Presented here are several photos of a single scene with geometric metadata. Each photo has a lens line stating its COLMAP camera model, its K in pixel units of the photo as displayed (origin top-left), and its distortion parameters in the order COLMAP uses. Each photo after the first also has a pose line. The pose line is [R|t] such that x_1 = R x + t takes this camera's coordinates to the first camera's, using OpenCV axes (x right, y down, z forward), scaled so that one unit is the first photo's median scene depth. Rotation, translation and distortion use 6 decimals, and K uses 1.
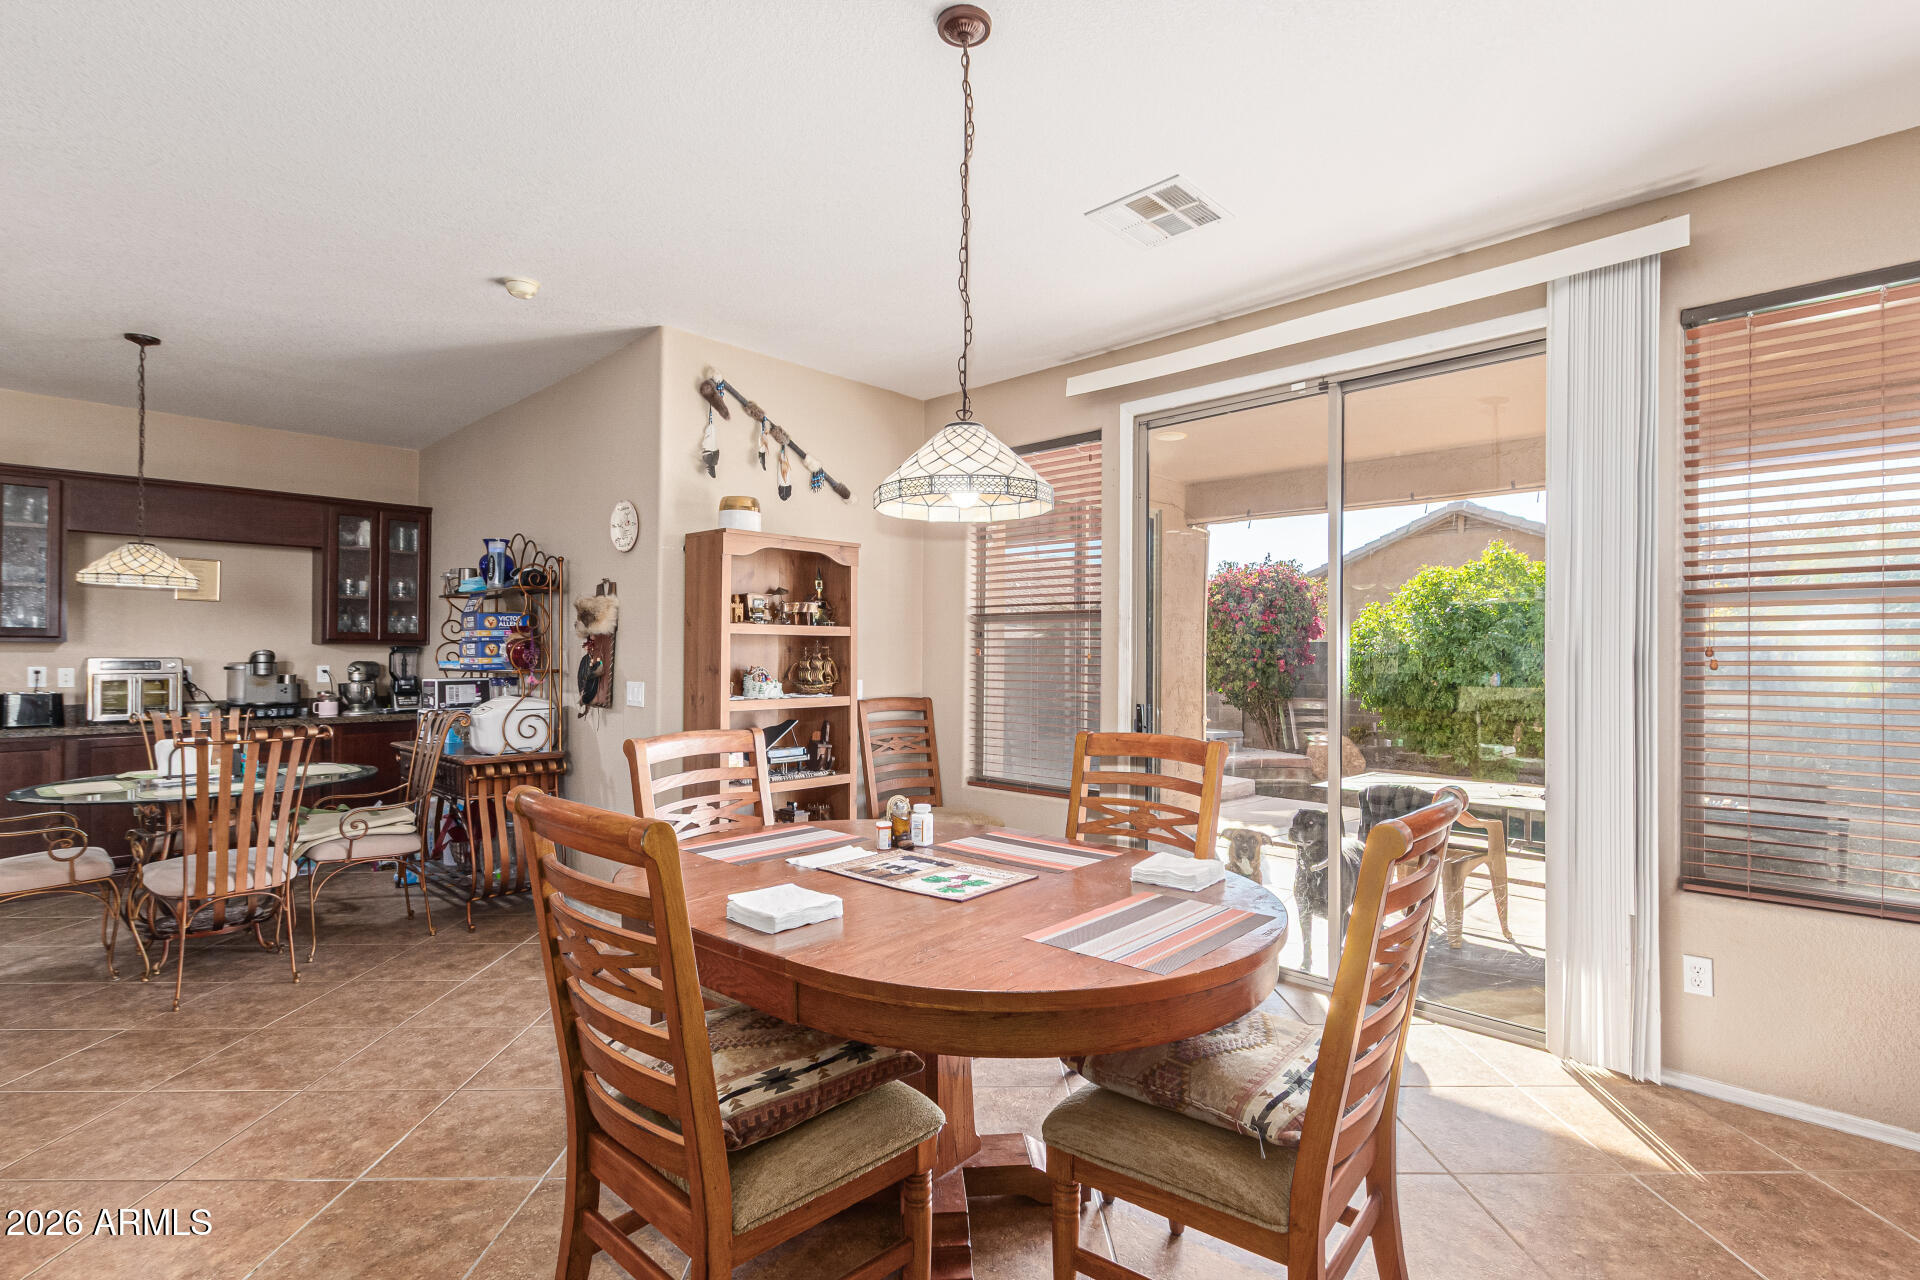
lens RADIAL K [[904.0, 0, 977.3], [0, 904.0, 646.7], [0, 0, 1]] dist [0.004111, -0.001576]
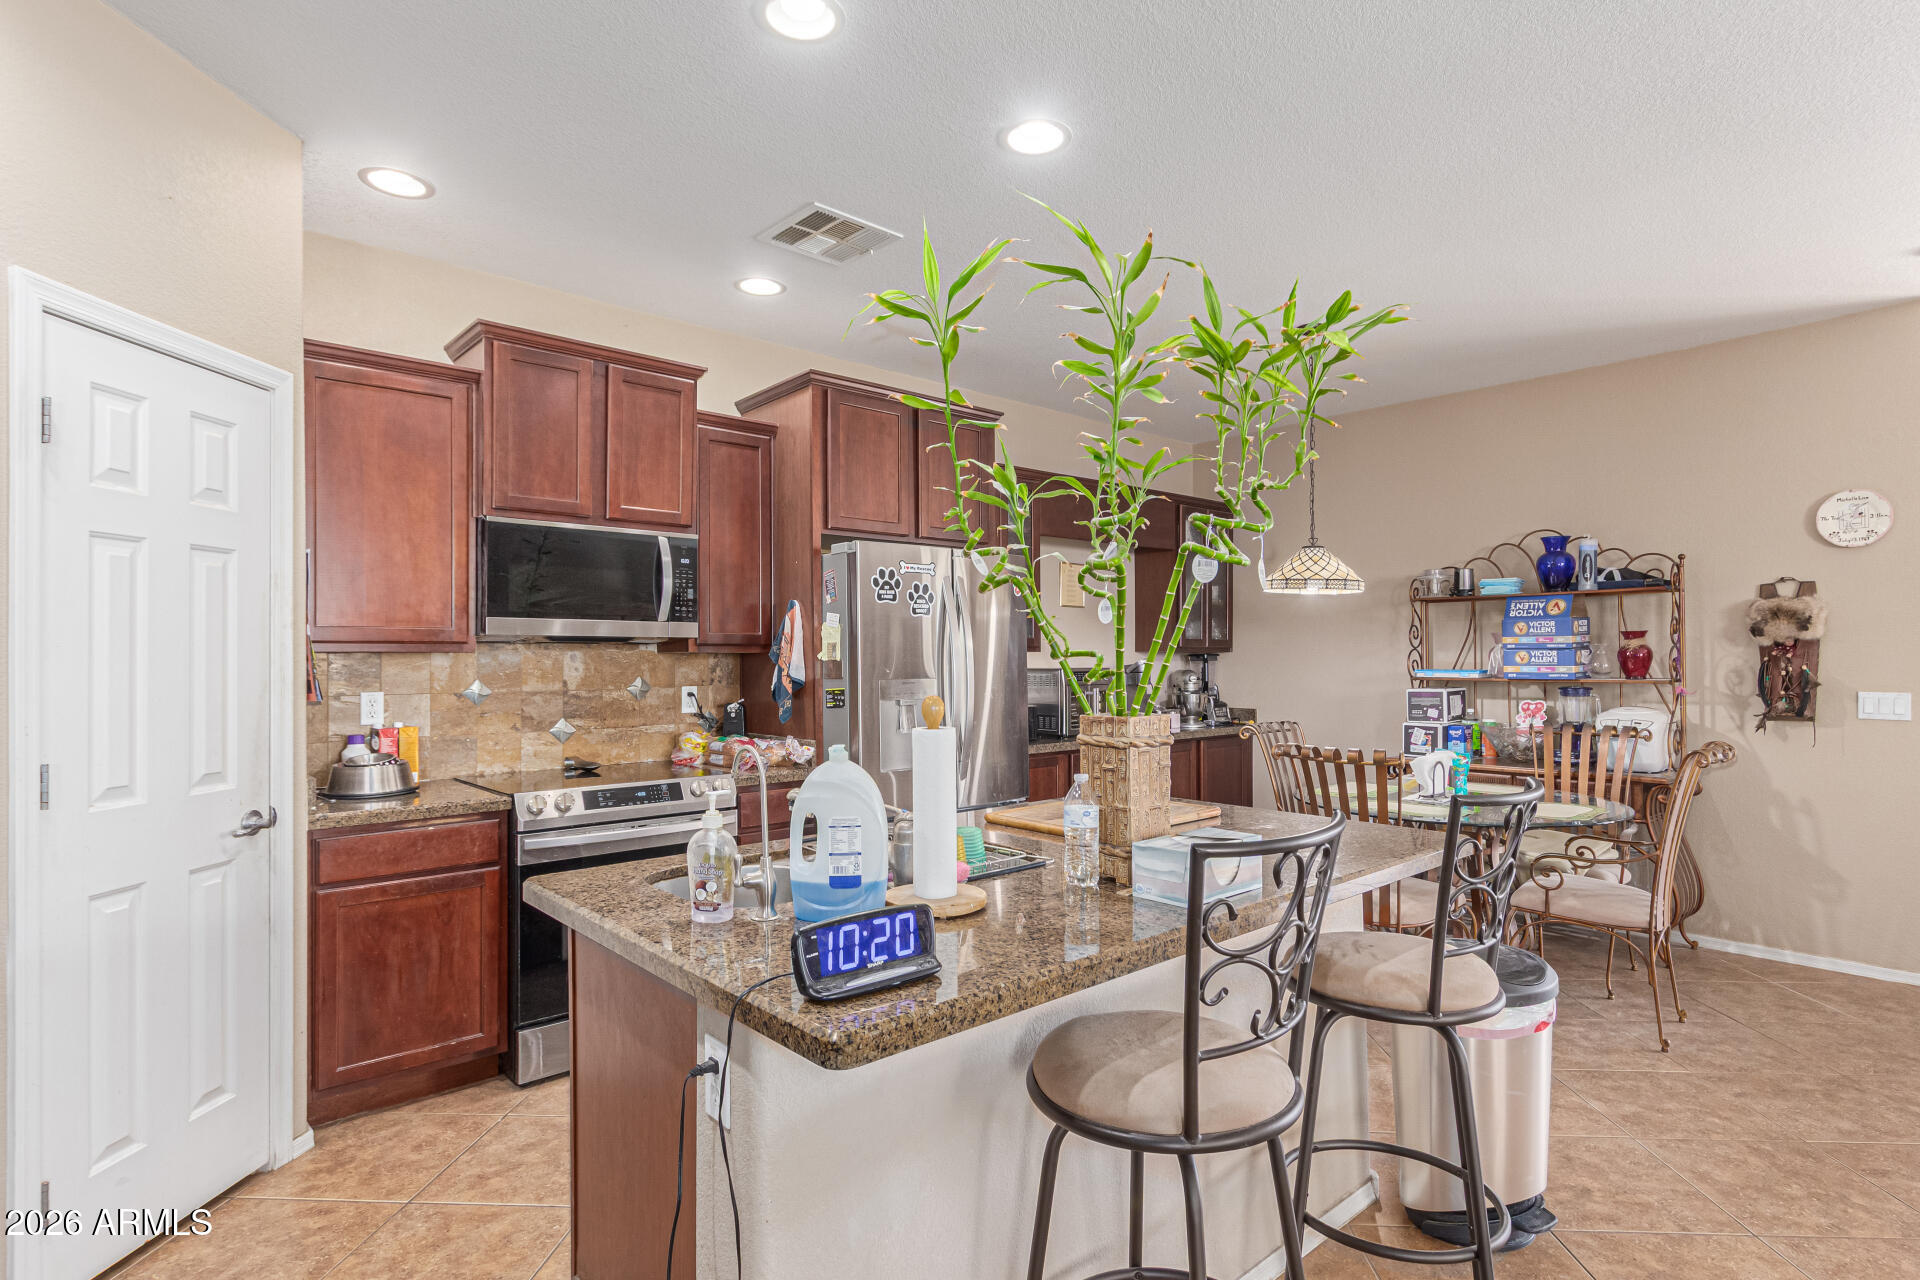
lens RADIAL K [[984.6, 0, 965.3], [0, 984.6, 653.4], [0, 0, 1]] dist [0.001891, -0.000230]
pose [[0.996206, -0.008799, -0.086585, -1.171996], [0.009111, 0.999953, 0.003217, -0.009419], [0.086553, -0.003994, 0.996239, -0.043833]]
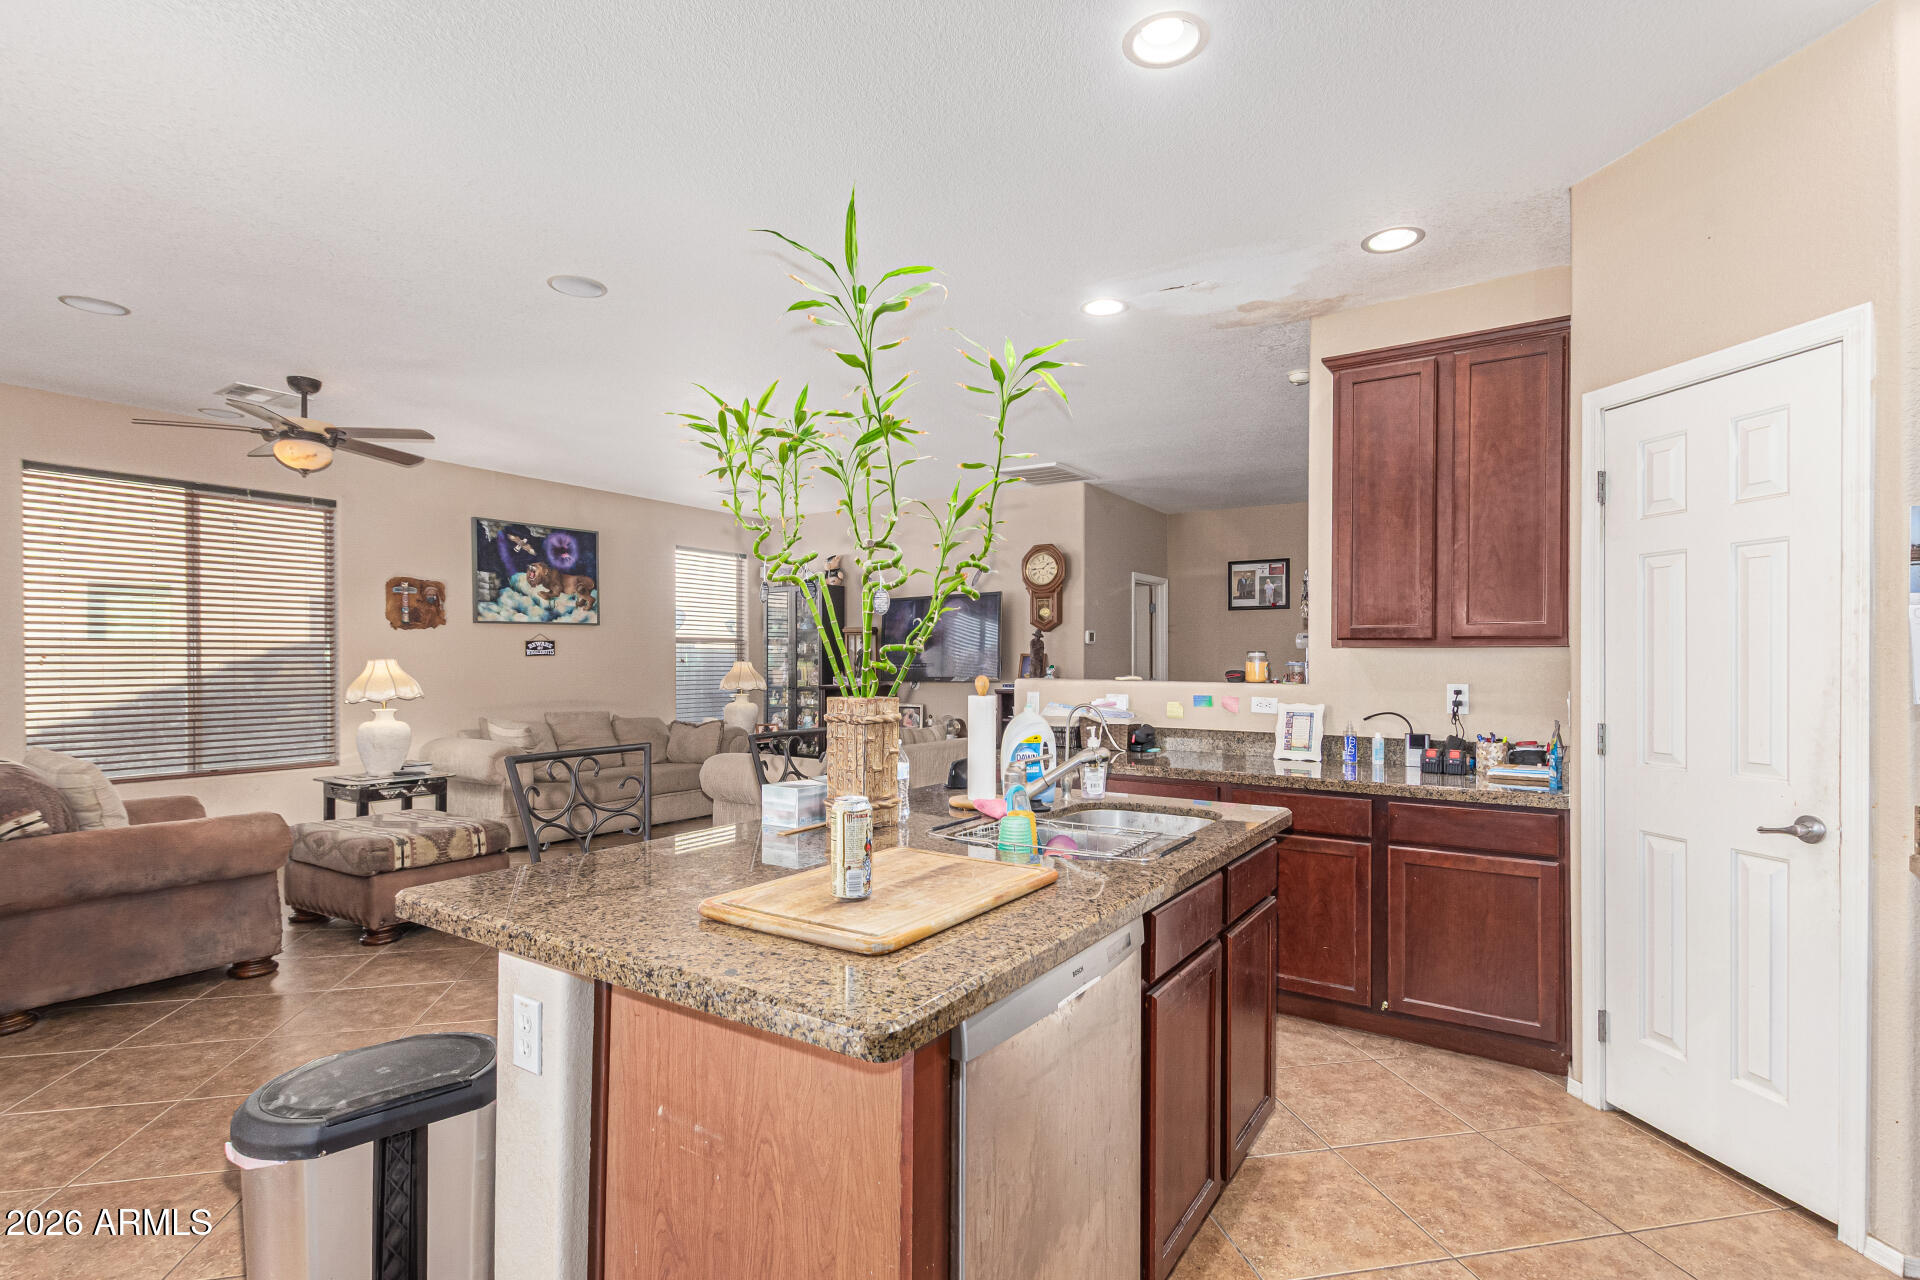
lens RADIAL K [[904.0, 0, 975.7], [0, 904.0, 664.9], [0, 0, 1]] dist [0.004111, -0.001576]
pose [[-0.984162, -0.004770, -0.177210, -1.108030], [-0.005080, 0.999986, 0.001296, 0.000227], [0.177201, 0.002175, -0.984172, 0.932775]]
